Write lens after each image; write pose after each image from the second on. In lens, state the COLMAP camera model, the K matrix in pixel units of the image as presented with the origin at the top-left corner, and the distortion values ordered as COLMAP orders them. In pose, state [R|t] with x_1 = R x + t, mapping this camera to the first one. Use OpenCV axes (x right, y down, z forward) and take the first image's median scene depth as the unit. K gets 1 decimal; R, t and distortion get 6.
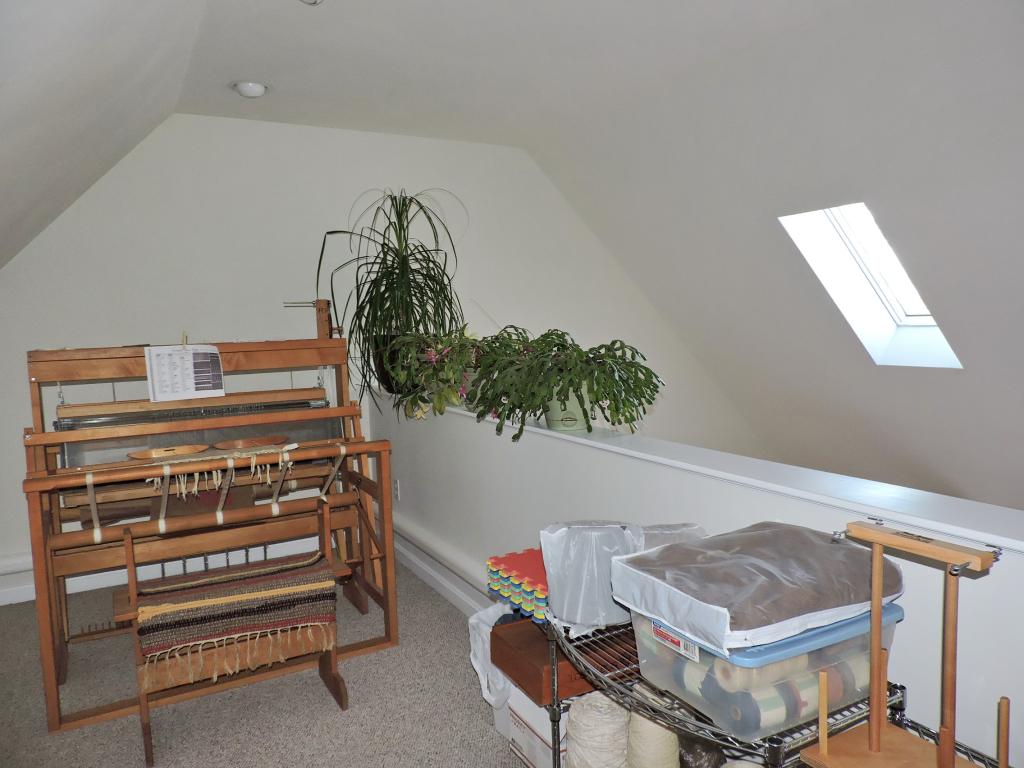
lens RADIAL K [[728.8, 0, 512.4], [0, 728.8, 382.0], [0, 0, 1]] dist [-0.025977, 0.003878]
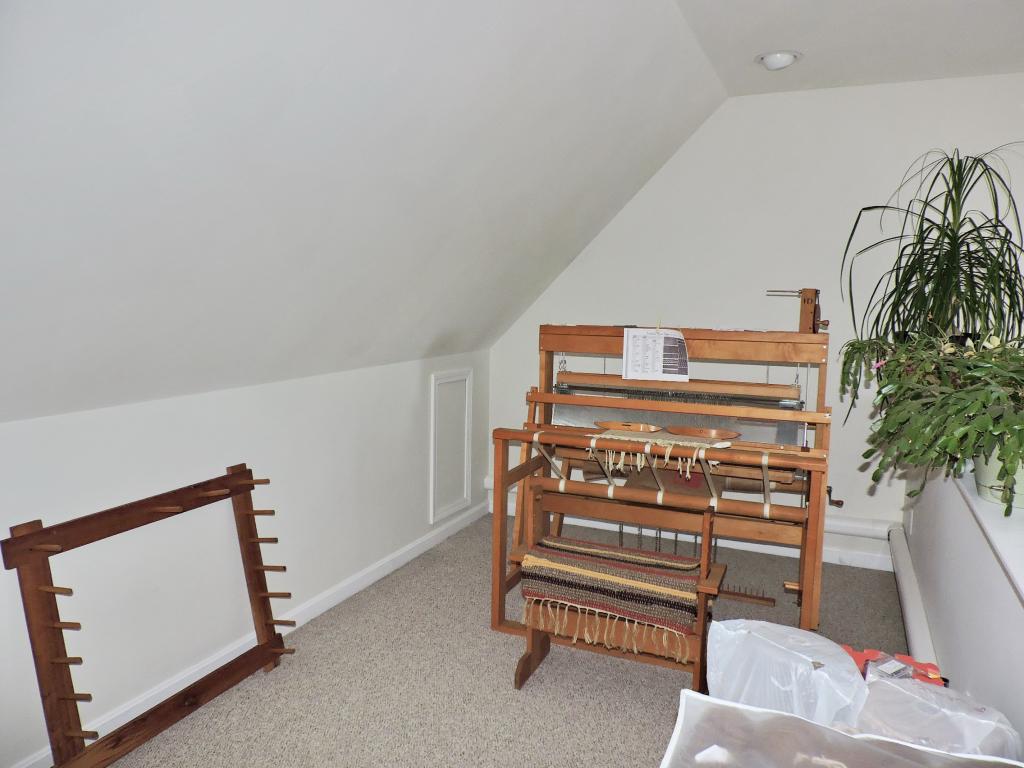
lens RADIAL K [[728.8, 0, 510.4], [0, 728.8, 383.3], [0, 0, 1]] dist [-0.025977, 0.003878]
pose [[0.596330, 0.137335, -0.790904, 0.266454], [-0.100165, 0.990287, 0.096434, -0.053477], [0.796465, 0.021714, 0.604294, 0.196046]]
